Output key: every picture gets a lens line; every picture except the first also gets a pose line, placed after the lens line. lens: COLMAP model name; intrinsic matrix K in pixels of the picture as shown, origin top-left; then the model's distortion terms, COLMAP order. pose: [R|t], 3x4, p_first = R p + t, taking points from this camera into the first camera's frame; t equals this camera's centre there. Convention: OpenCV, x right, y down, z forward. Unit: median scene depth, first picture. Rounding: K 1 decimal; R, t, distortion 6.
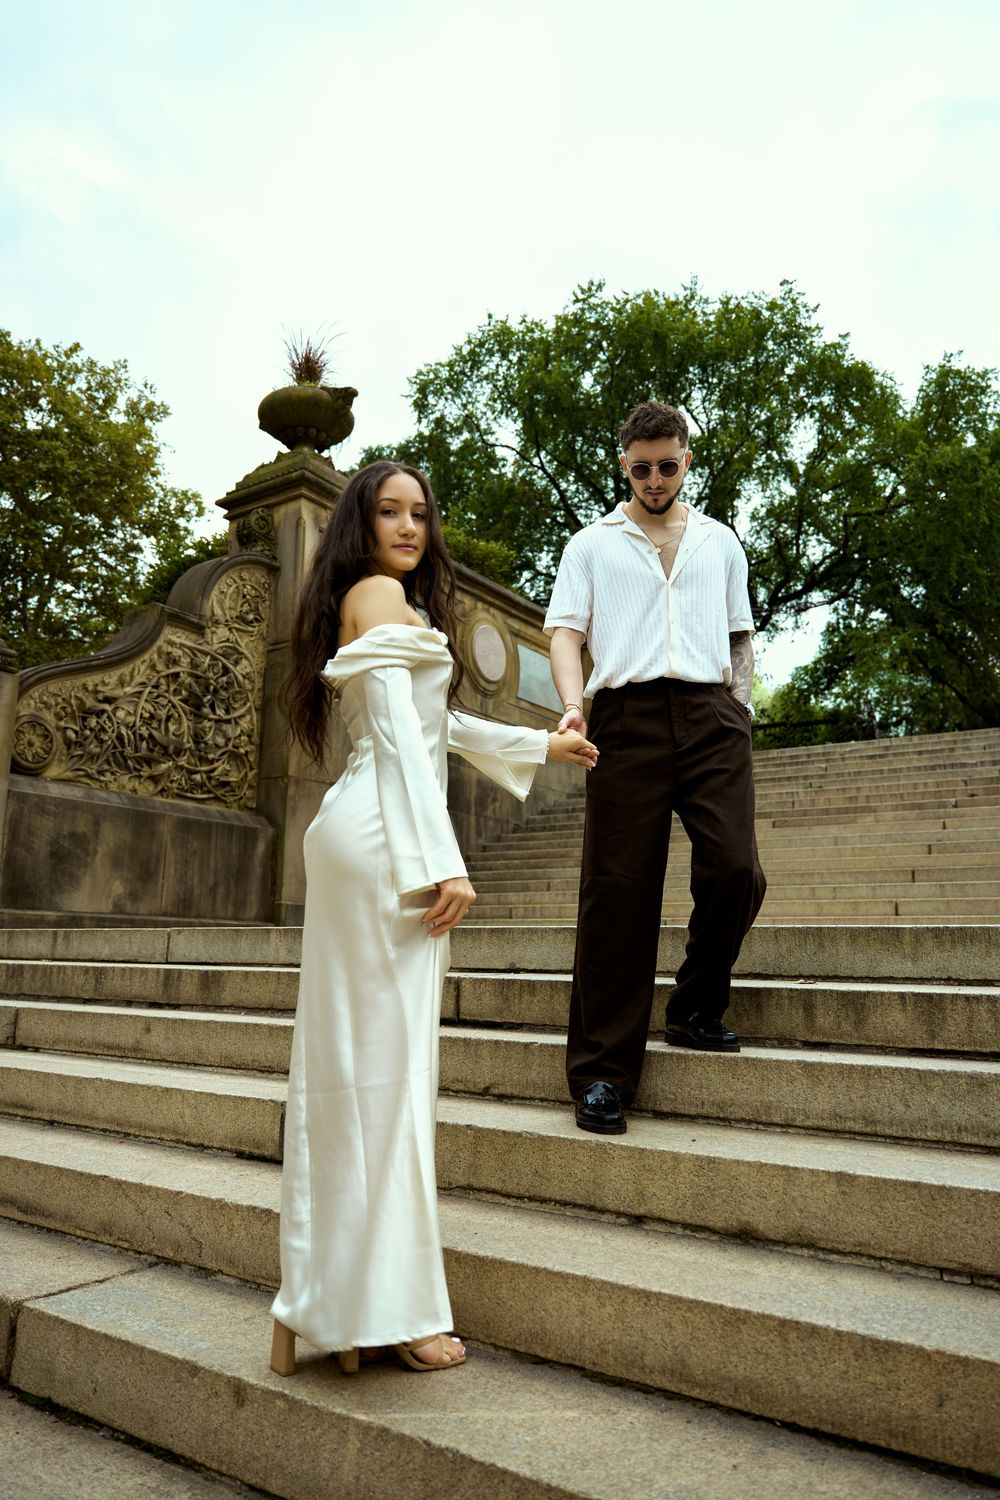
lens RADIAL K [[1040.4, 0, 500.0], [0, 1040.4, 749.5], [0, 0, 1]] dist [0.002792, 0.000842]
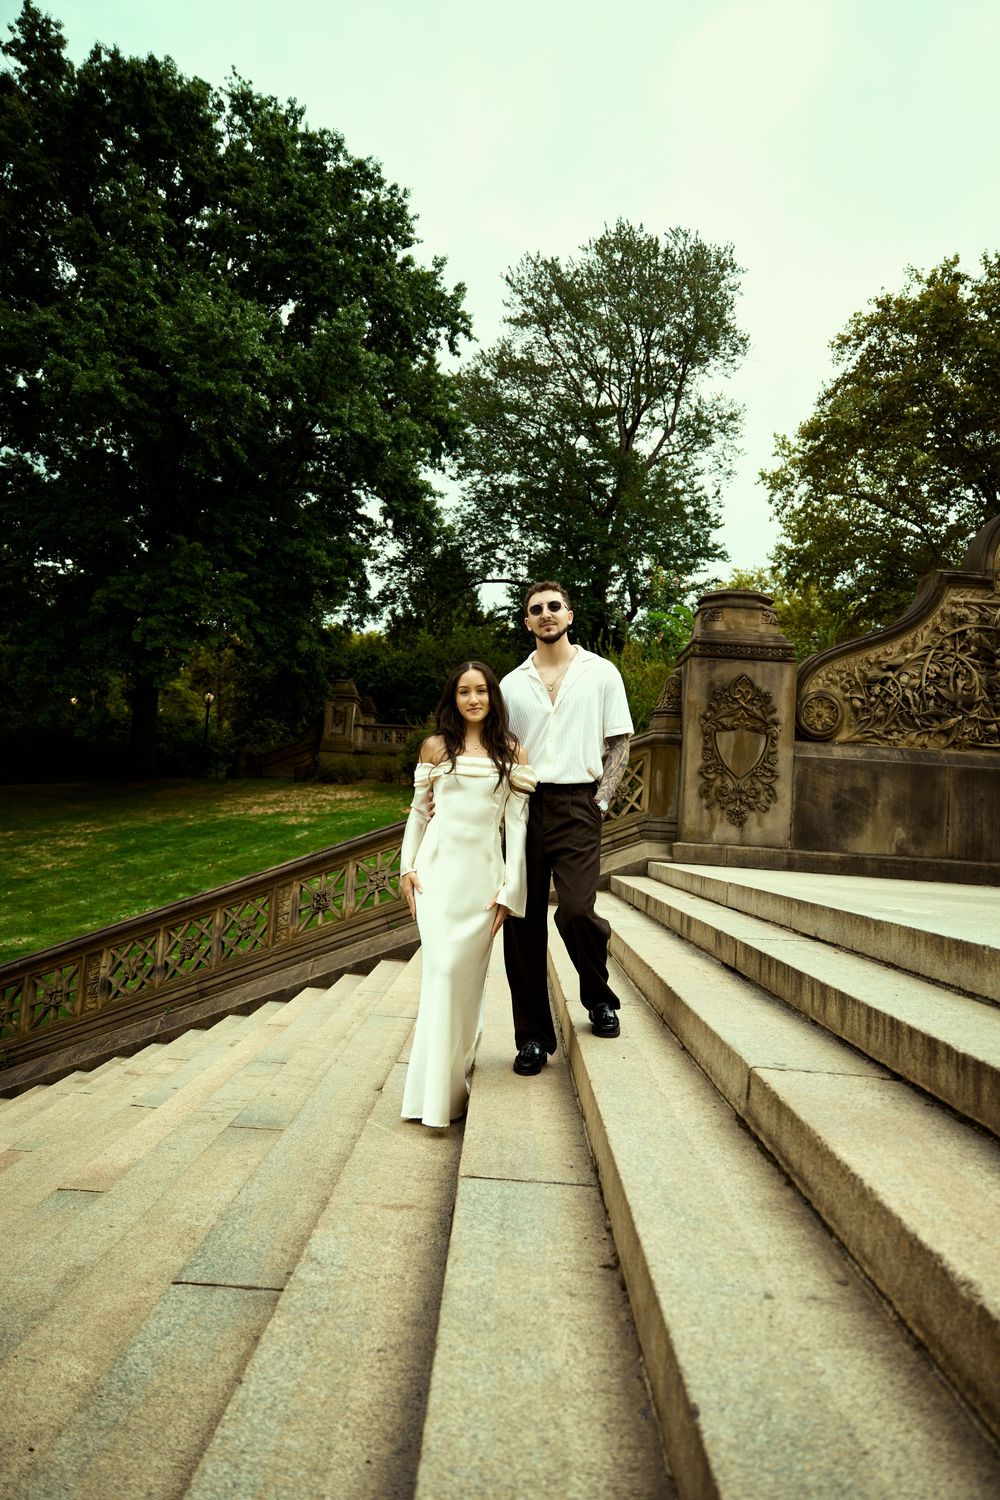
lens RADIAL K [[1040.4, 0, 494.0], [0, 1040.4, 749.8], [0, 0, 1]] dist [0.002792, 0.000842]
pose [[0.542508, -0.042645, -0.838967, 0.338374], [0.112727, 0.993373, 0.022401, -0.033210], [0.832453, -0.106727, 0.543720, 0.011618]]
